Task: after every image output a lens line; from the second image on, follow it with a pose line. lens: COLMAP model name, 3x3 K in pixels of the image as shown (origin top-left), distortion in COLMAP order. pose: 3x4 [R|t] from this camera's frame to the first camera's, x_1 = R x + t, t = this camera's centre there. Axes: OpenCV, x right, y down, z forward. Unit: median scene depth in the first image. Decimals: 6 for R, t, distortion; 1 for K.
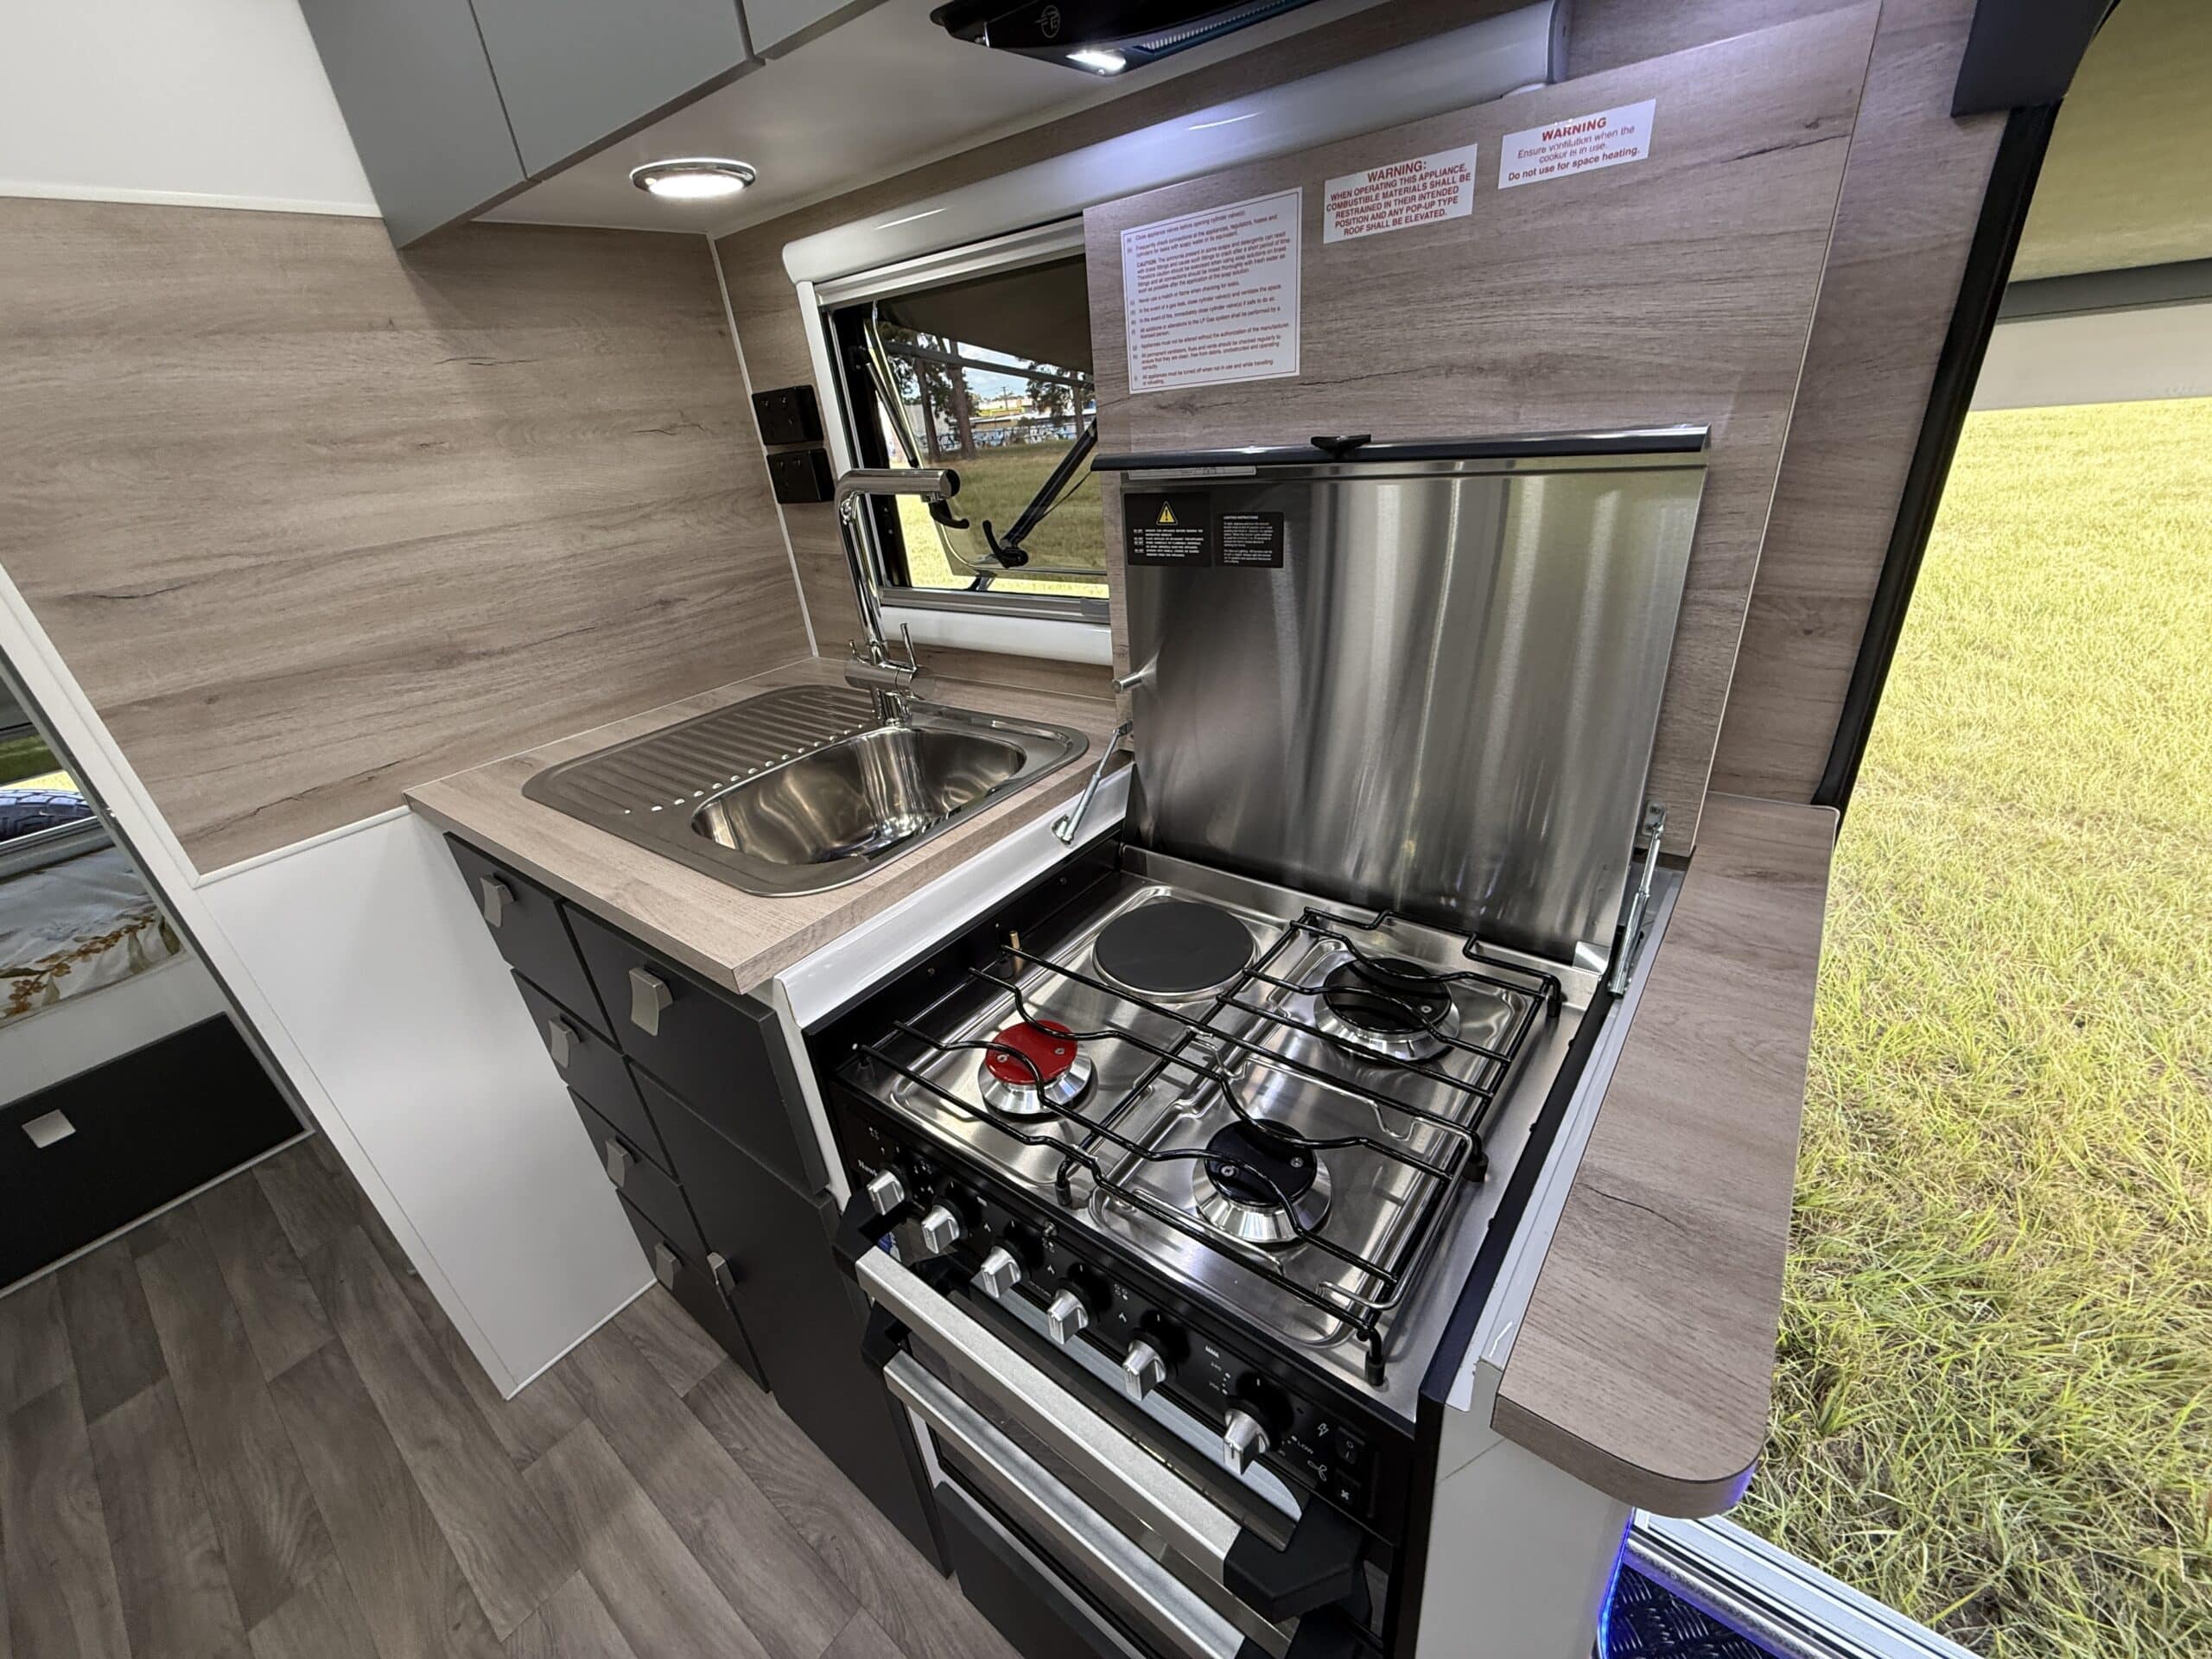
lens RADIAL K [[882.4, 0, 1100.7], [0, 882.4, 831.0], [0, 0, 1]] dist [0.001549, -0.000223]
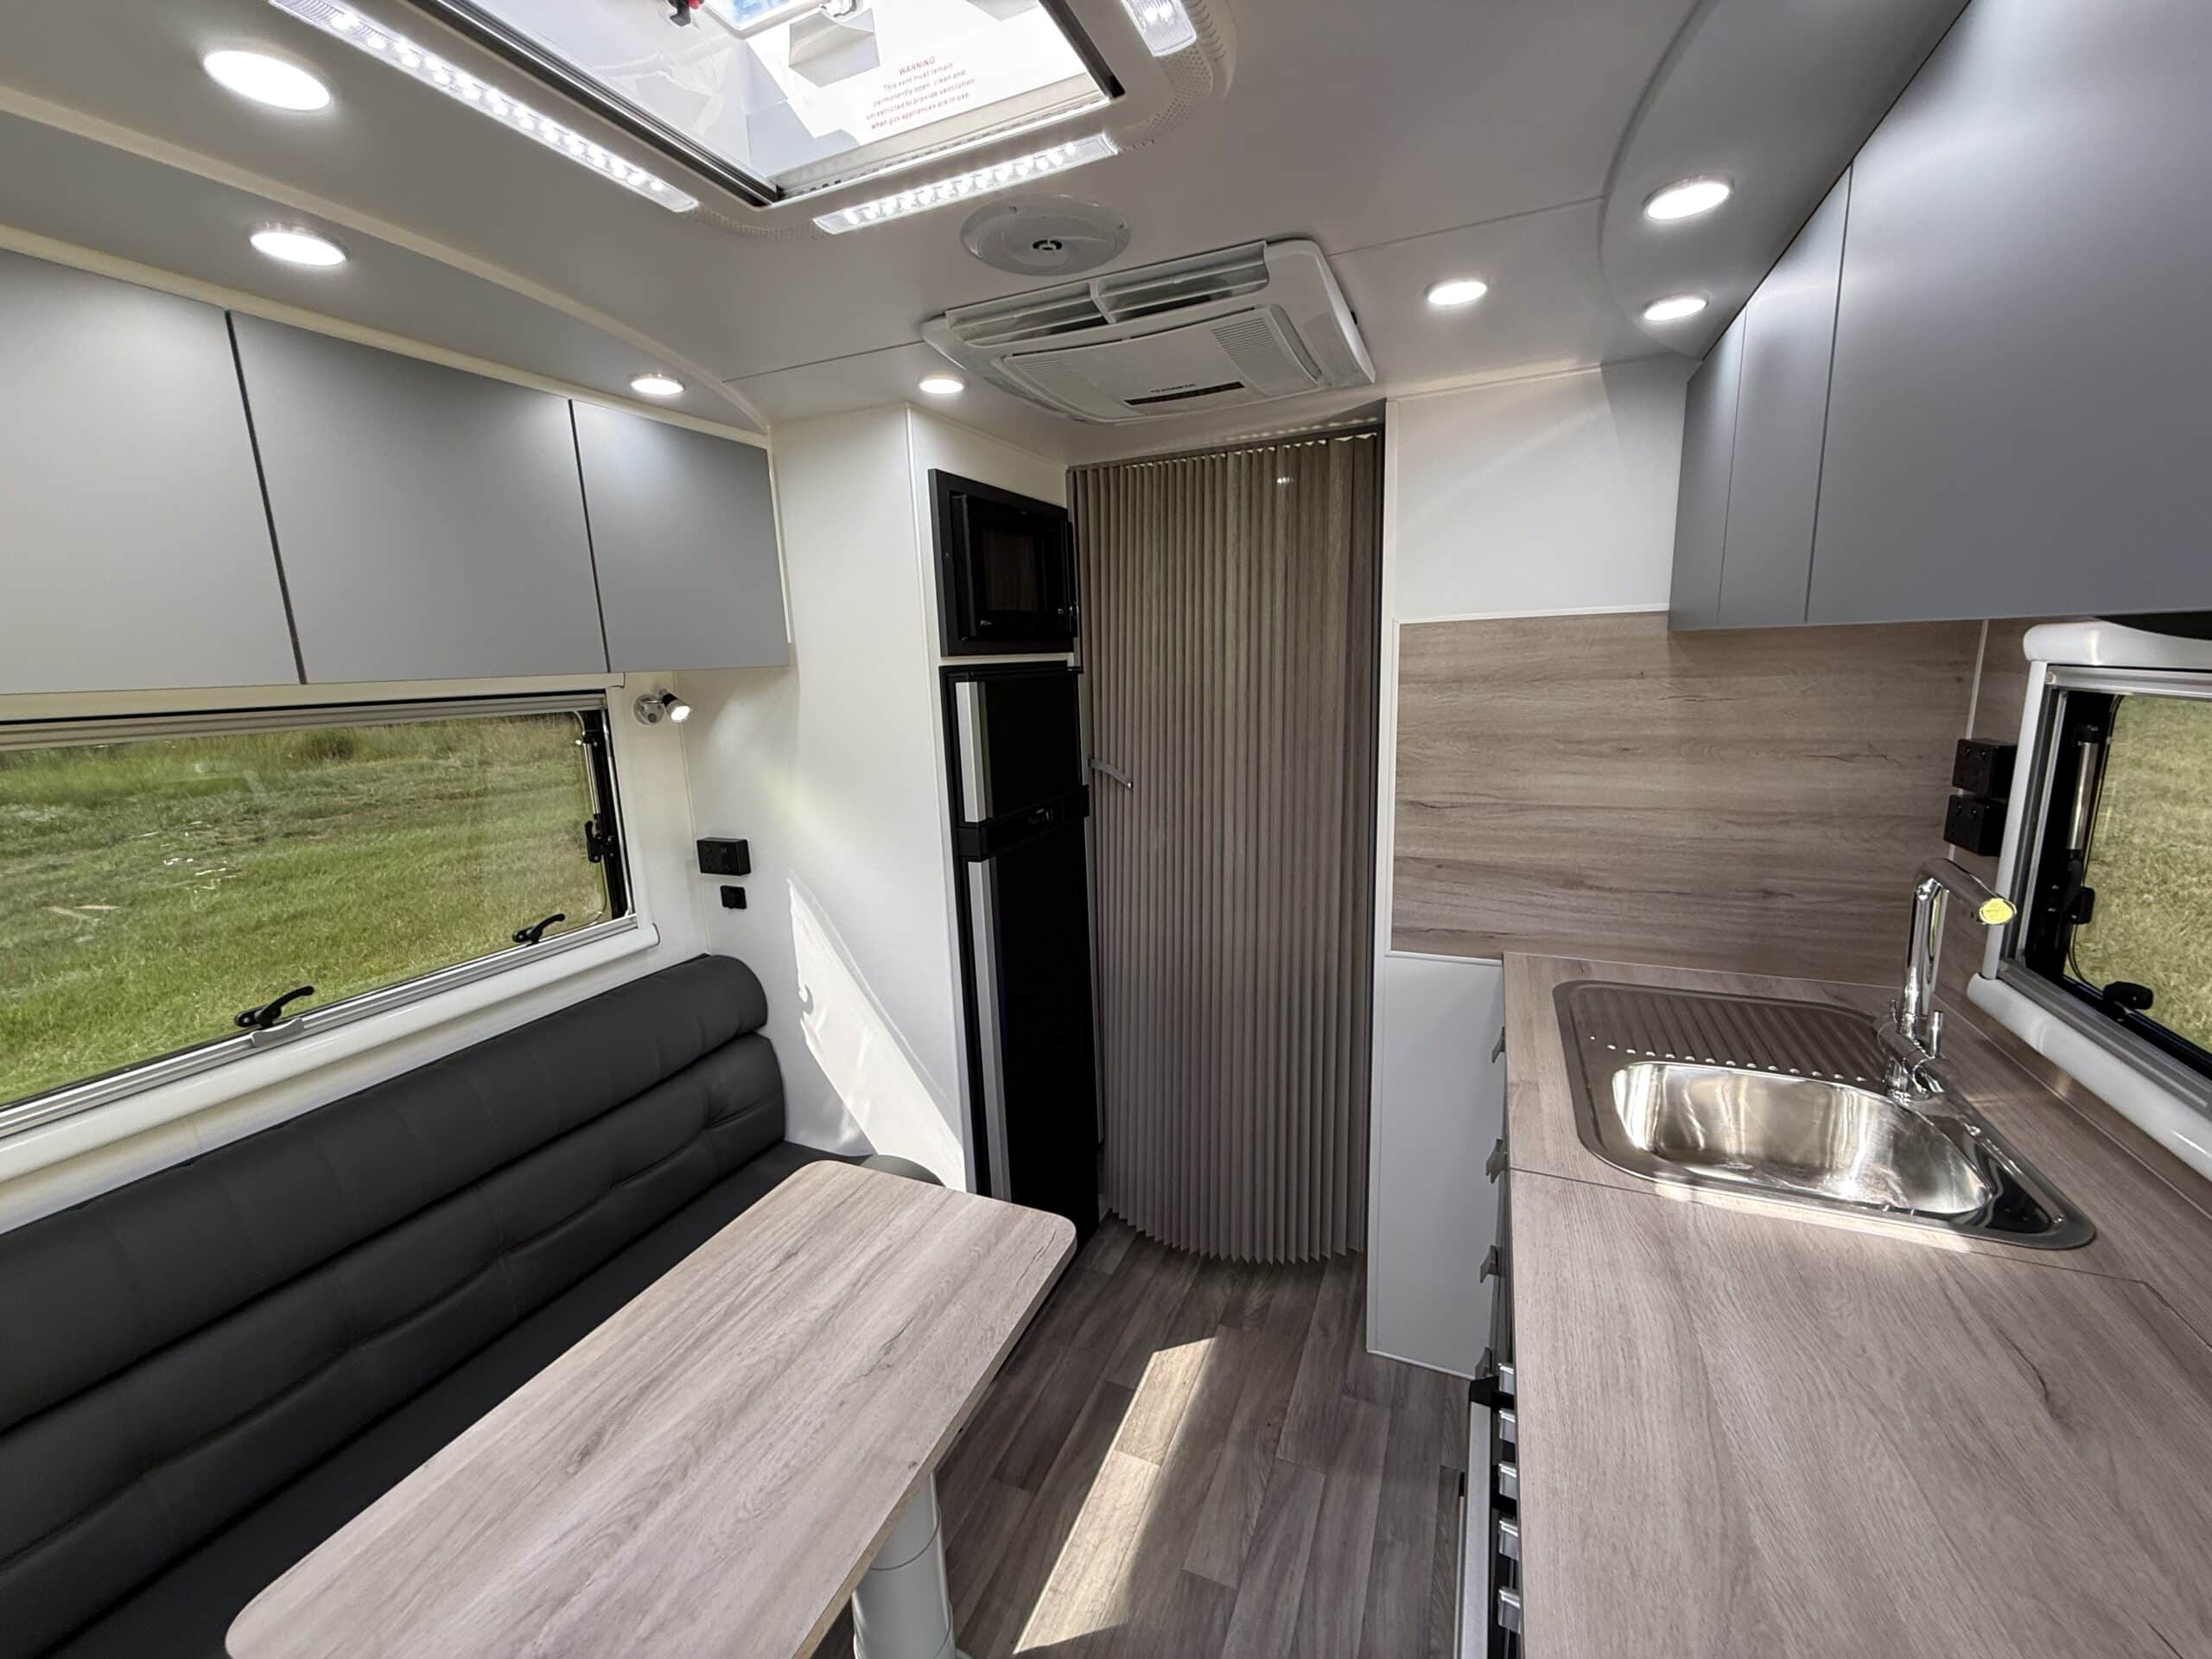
lens RADIAL K [[882.4, 0, 1097.3], [0, 882.4, 829.4], [0, 0, 1]] dist [0.001549, -0.000223]
pose [[0.244645, 0.274169, -0.930043, 0.365562], [-0.420067, 0.894471, 0.153186, -0.164213], [0.873895, 0.353204, 0.333998, -0.171723]]
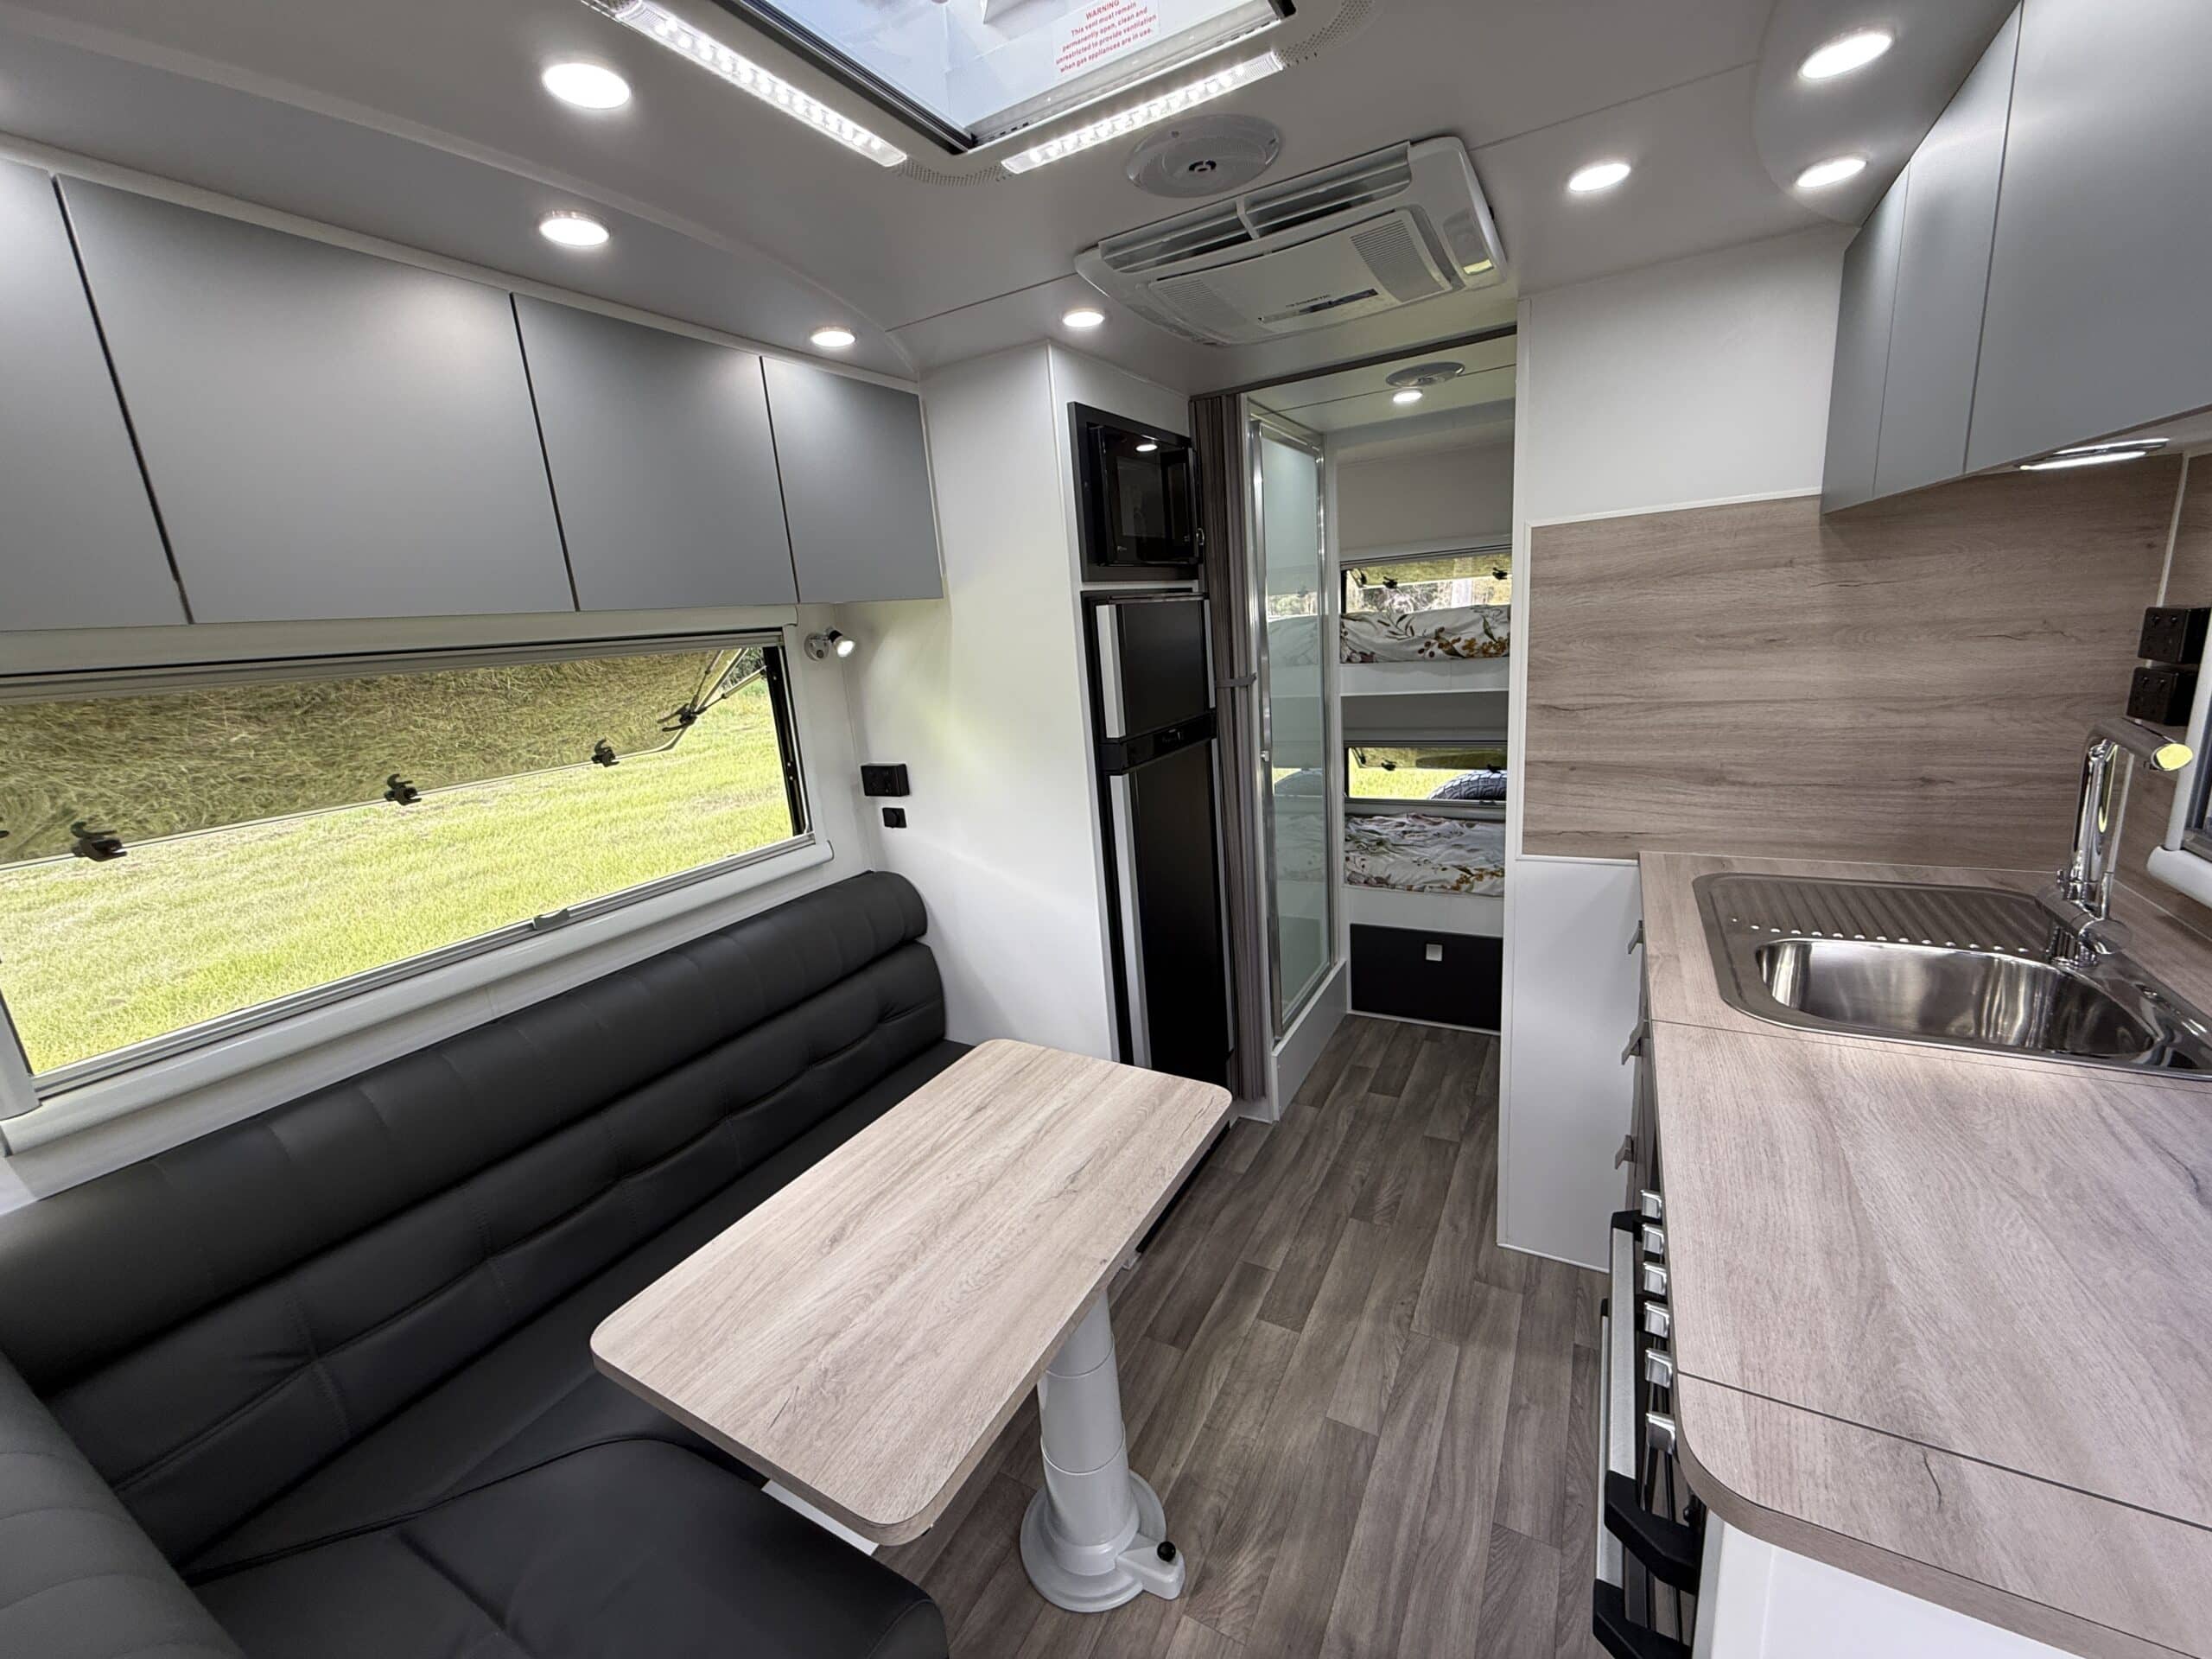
lens RADIAL K [[882.4, 0, 1099.3], [0, 882.4, 827.8], [0, 0, 1]] dist [0.001549, -0.000223]
pose [[0.147856, 0.311468, -0.938683, 0.463943], [-0.379751, 0.894240, 0.236905, -0.084652], [0.913196, 0.321438, 0.250499, -0.230205]]
